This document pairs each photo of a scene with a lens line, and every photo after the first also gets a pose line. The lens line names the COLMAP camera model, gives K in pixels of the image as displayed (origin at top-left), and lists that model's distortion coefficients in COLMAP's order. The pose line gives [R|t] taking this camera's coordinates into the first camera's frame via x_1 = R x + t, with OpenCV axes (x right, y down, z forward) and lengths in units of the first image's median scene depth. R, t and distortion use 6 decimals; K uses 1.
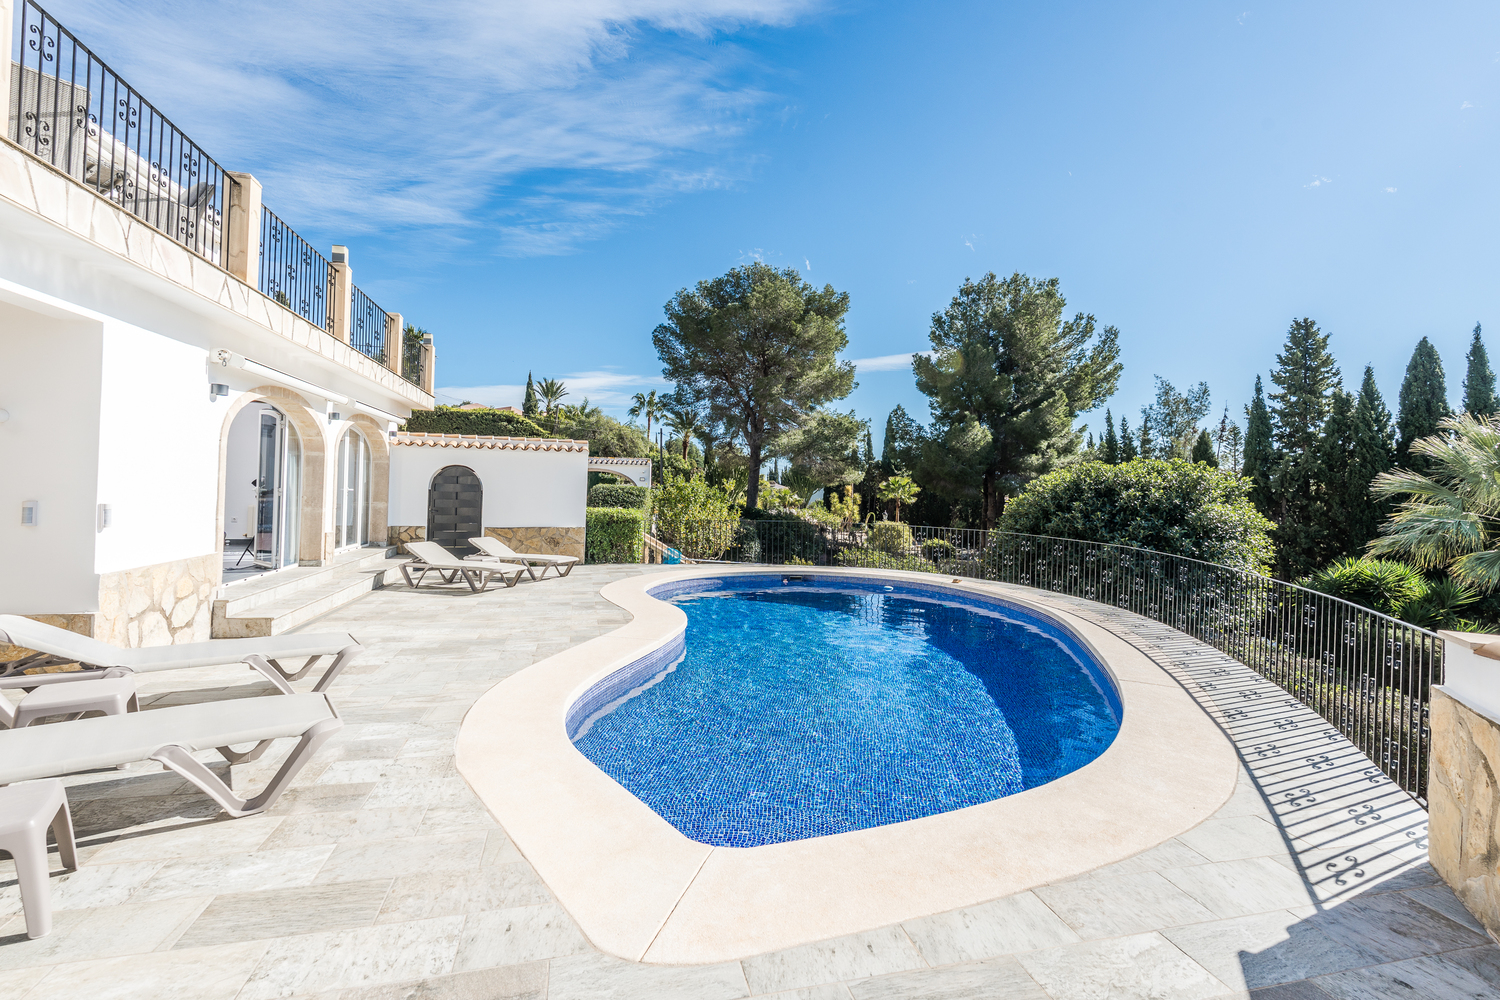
lens RADIAL K [[678.9, 0, 747.1], [0, 678.9, 476.8], [0, 0, 1]] dist [-0.008126, 0.002147]
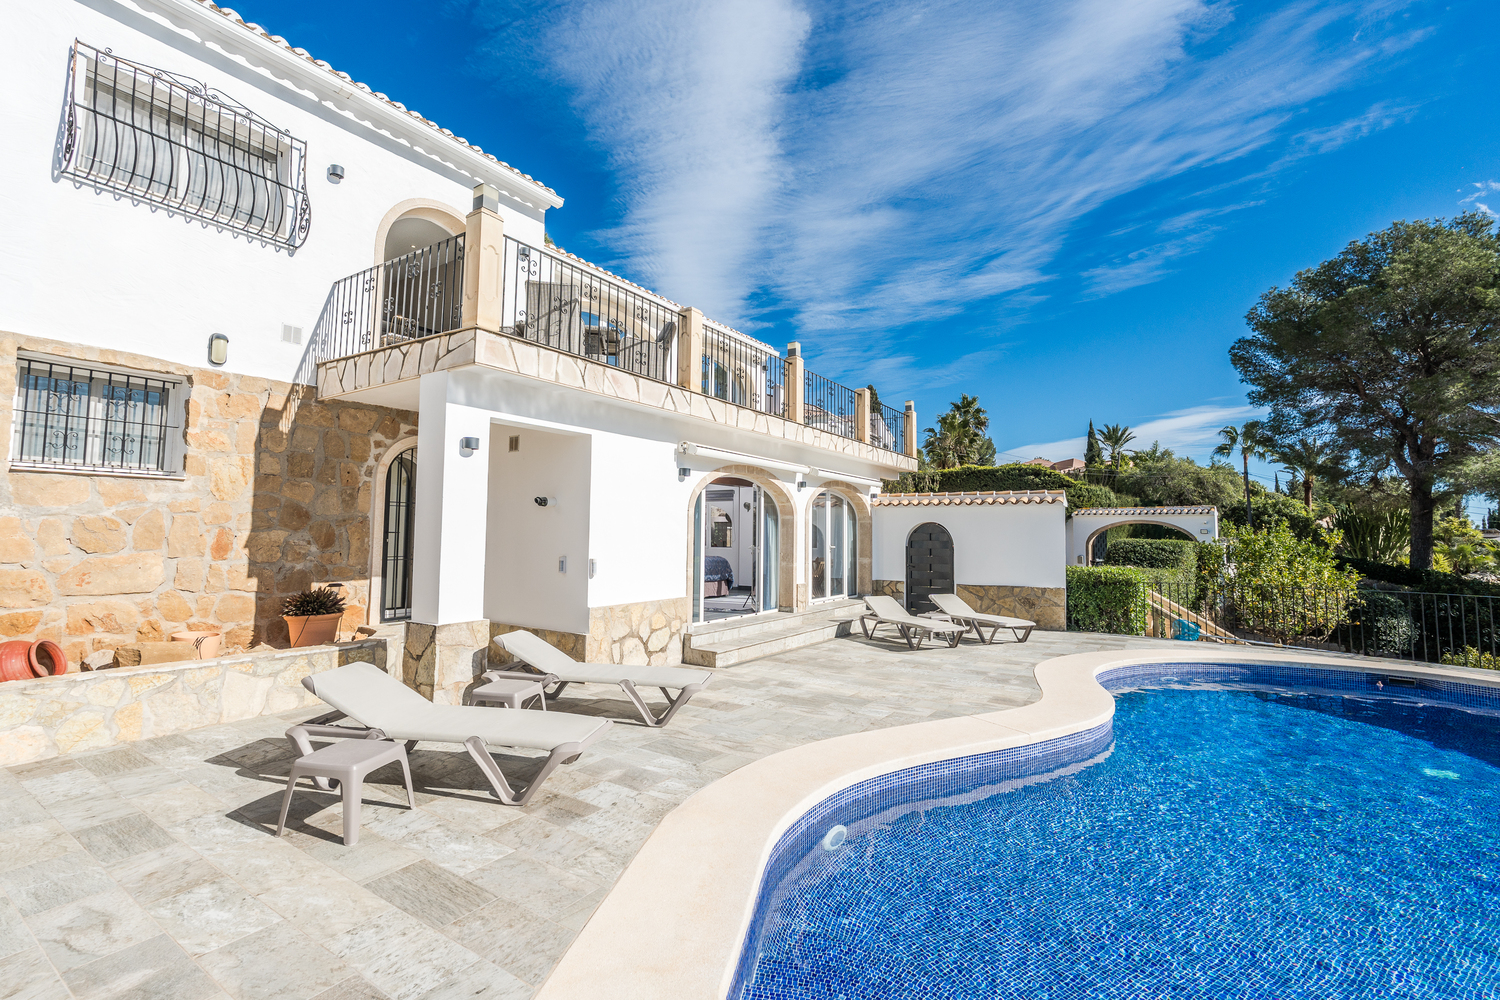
lens RADIAL K [[660.7, 0, 741.6], [0, 660.7, 488.7], [0, 0, 1]] dist [-0.001577, 0.000223]
pose [[0.673375, -0.069453, -0.736032, 0.138527], [0.020764, 0.996961, -0.075078, 0.001393], [0.739010, 0.035273, 0.672771, 0.122038]]
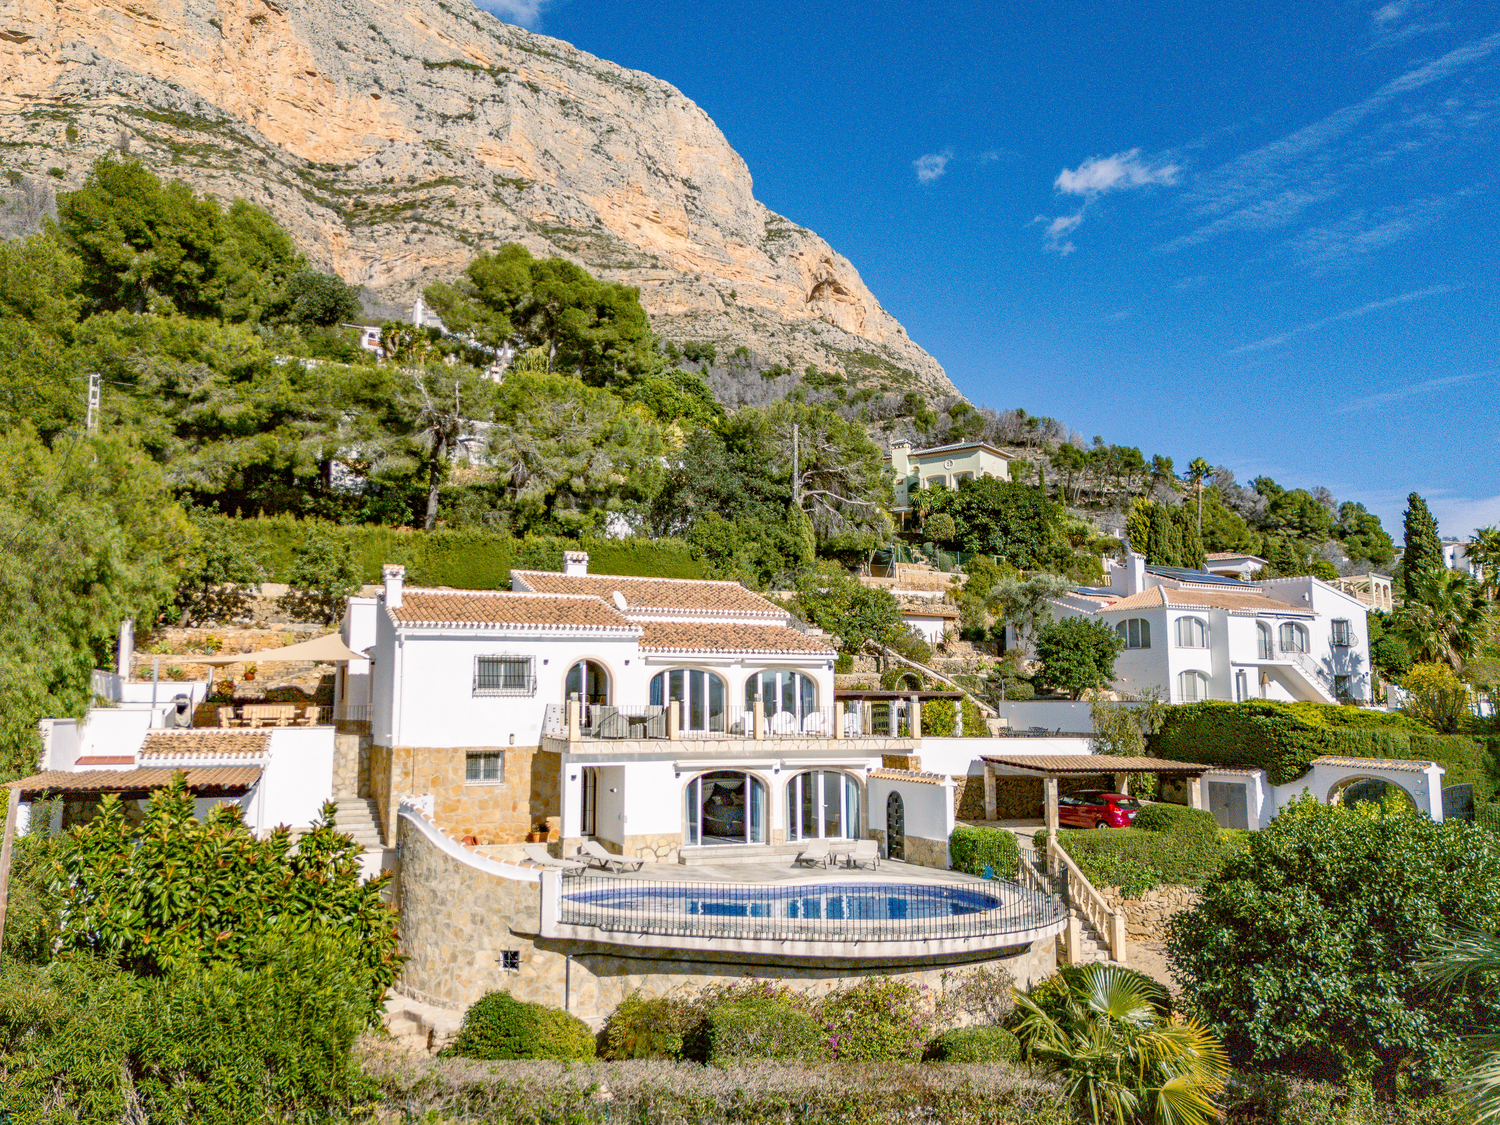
lens RADIAL K [[1150.7, 0, 672.4], [0, 1150.7, 561.4], [0, 0, 1]] dist [0.075730, -0.057050]
pose [[0.137013, -0.149054, -0.979291, 2.401042], [0.019883, 0.988829, -0.147724, -0.173355], [0.990370, 0.000769, 0.138446, 0.163927]]
